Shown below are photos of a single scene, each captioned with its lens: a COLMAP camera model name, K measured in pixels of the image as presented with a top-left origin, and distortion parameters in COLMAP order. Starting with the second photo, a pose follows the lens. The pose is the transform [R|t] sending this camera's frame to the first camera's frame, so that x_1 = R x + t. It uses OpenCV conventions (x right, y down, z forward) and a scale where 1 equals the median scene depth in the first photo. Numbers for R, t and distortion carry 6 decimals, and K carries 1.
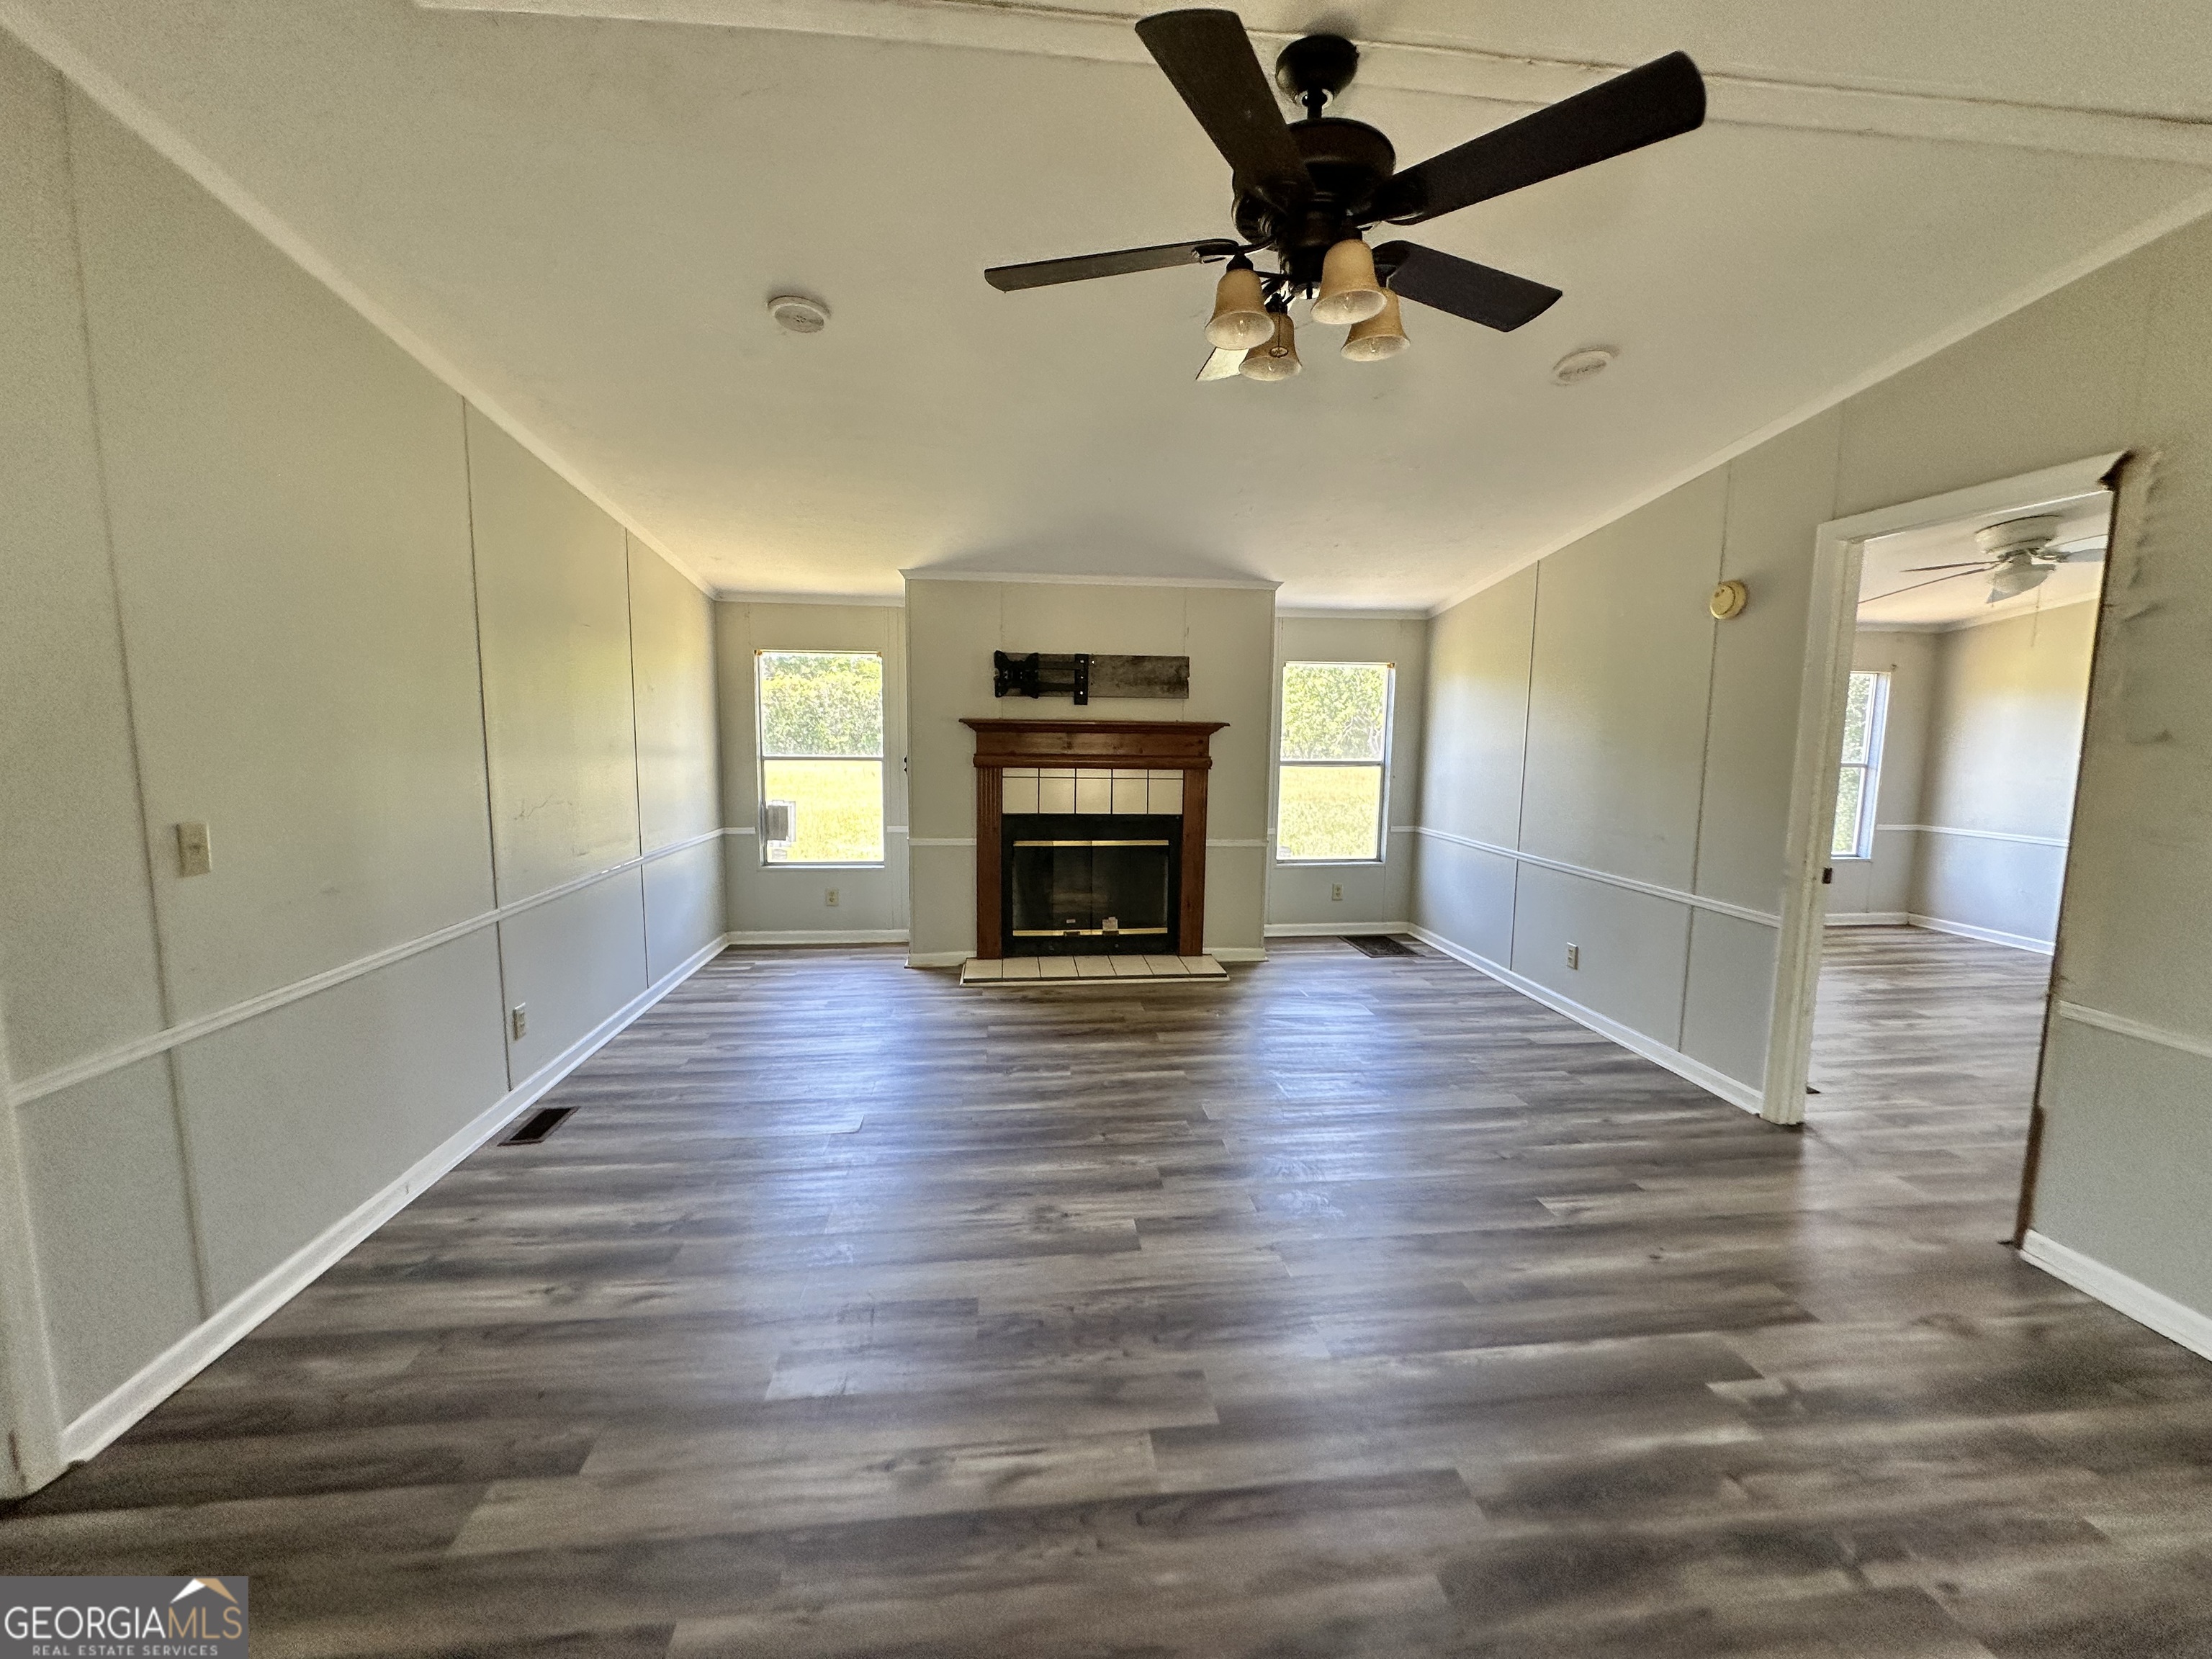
lens RADIAL K [[887.4, 0, 1092.4], [0, 887.4, 822.2], [0, 0, 1]] dist [-0.006178, -0.000271]
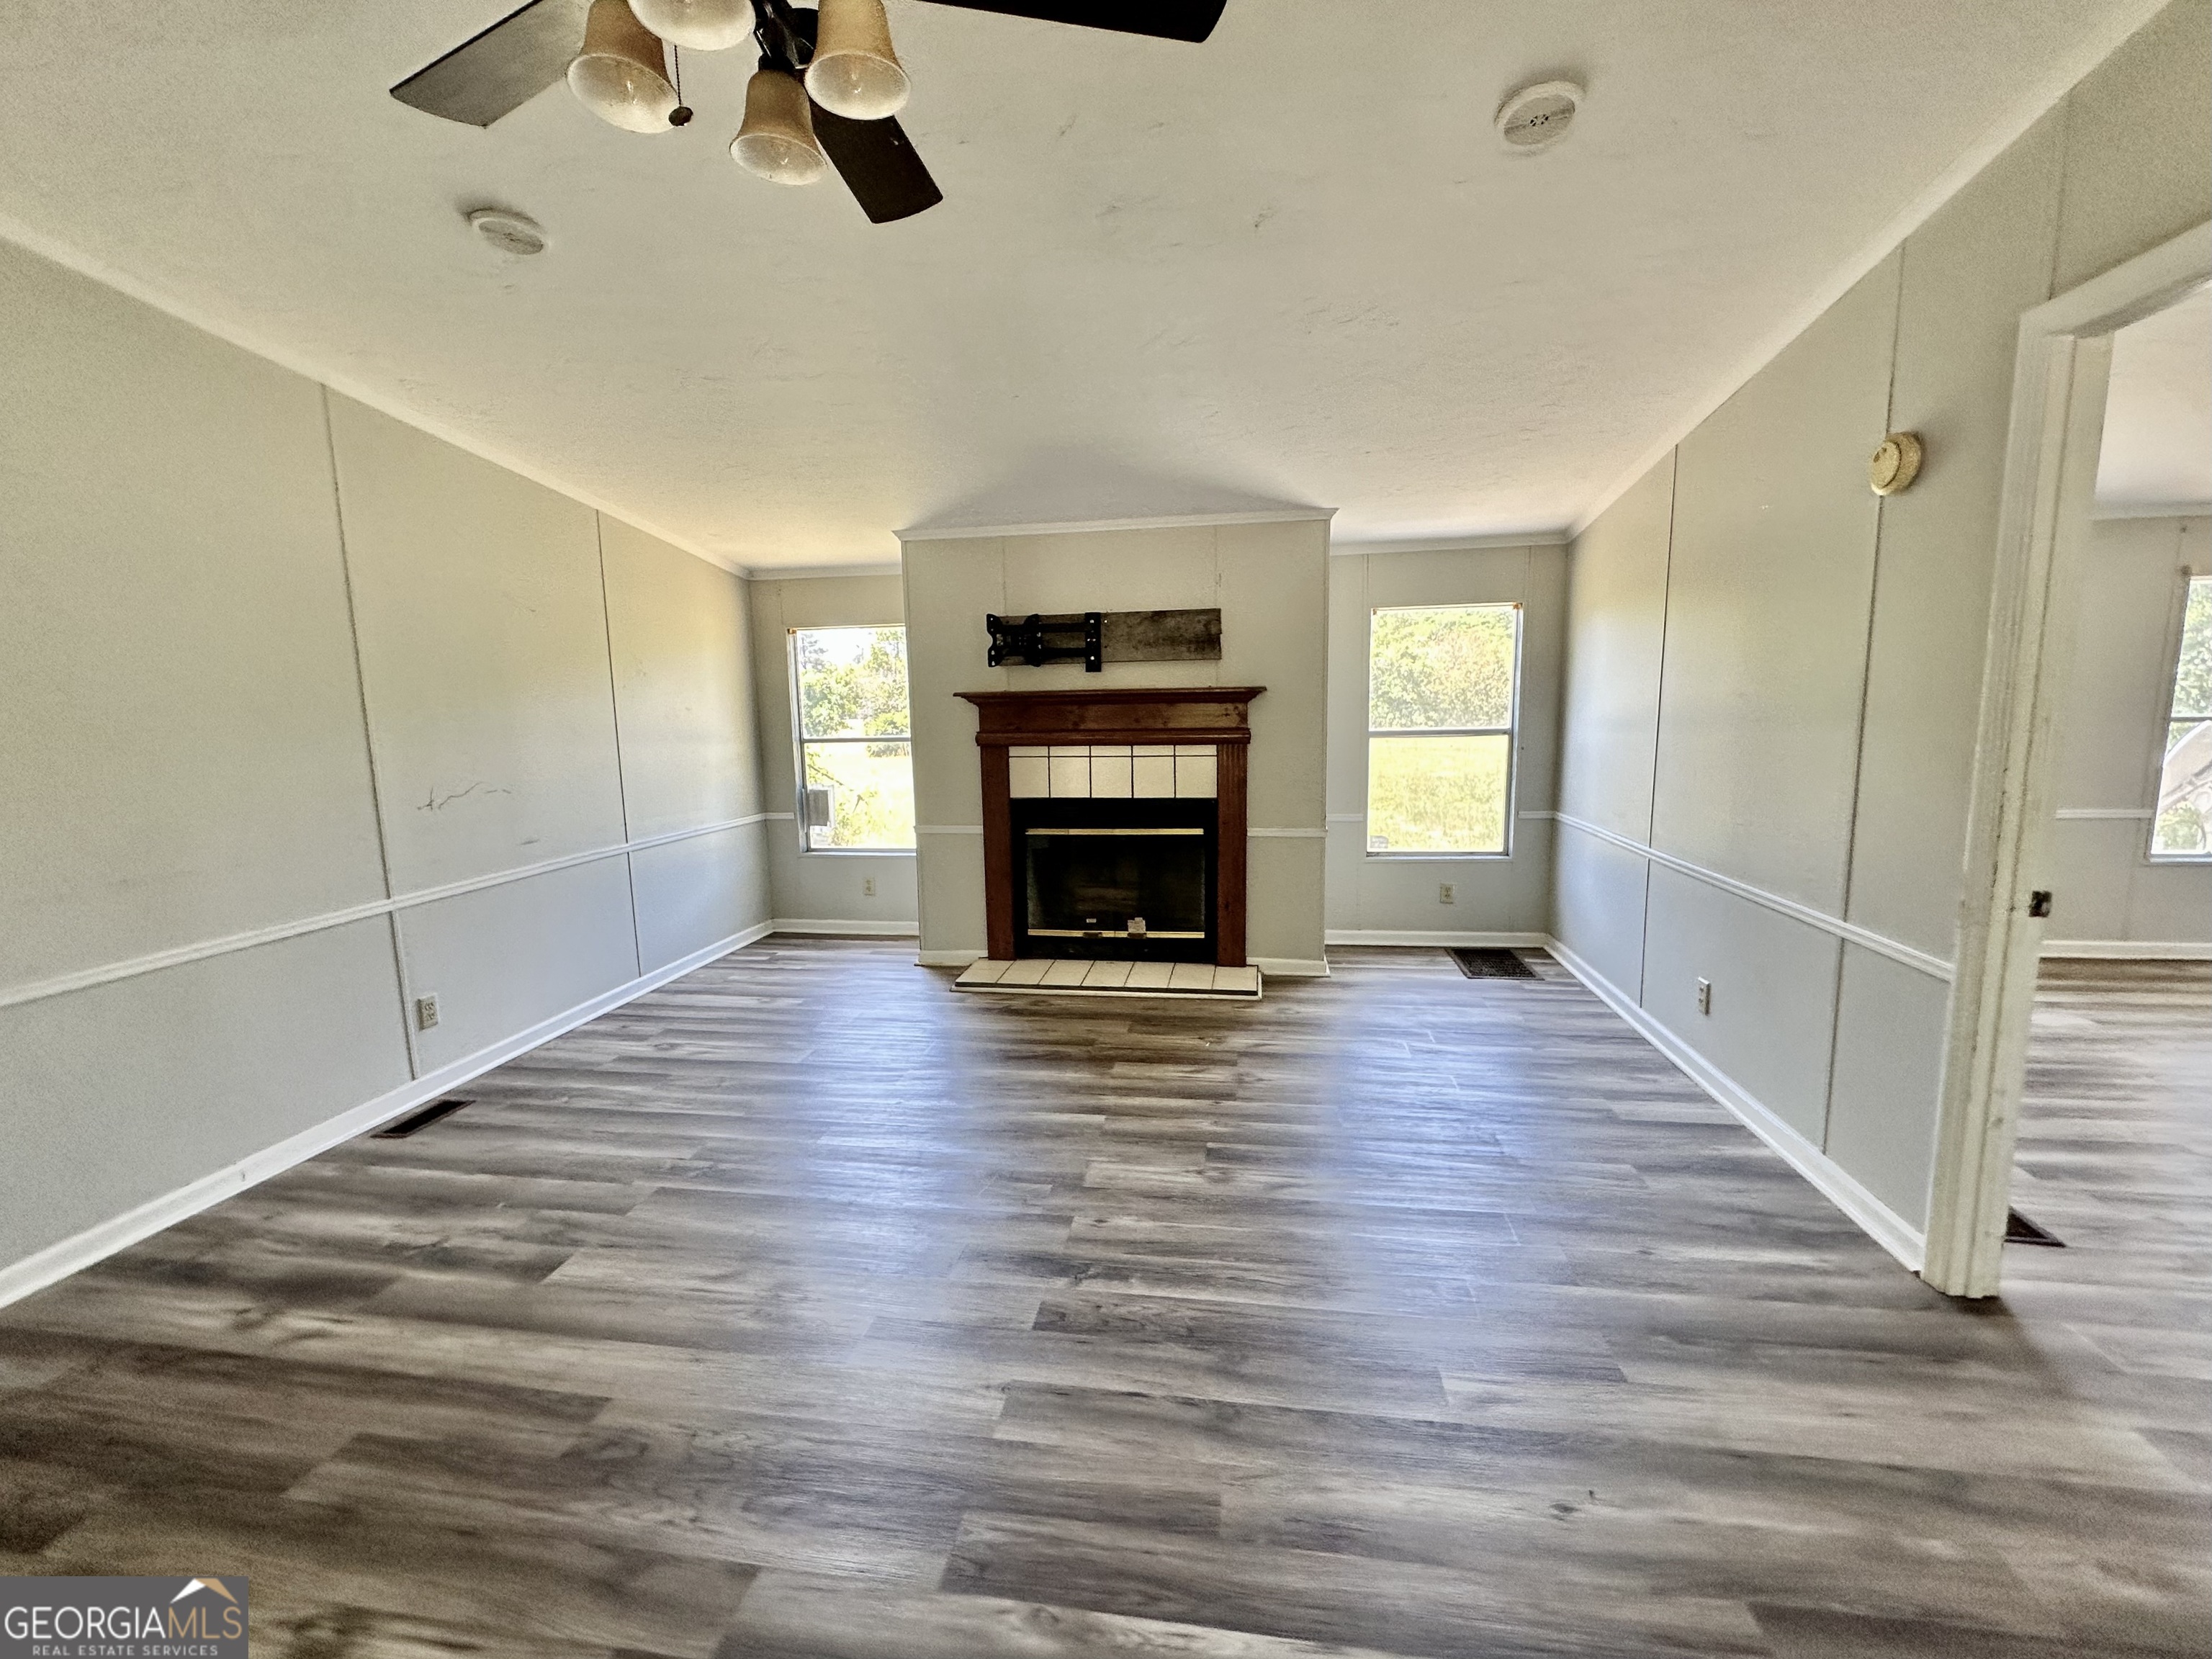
lens RADIAL K [[887.4, 0, 1162.3], [0, 887.4, 825.5], [0, 0, 1]] dist [-0.006178, -0.000271]
pose [[0.964270, 0.005872, -0.264856, 0.290843], [0.001811, 0.999585, 0.028756, -0.007929], [0.264915, -0.028208, 0.963859, 0.186181]]
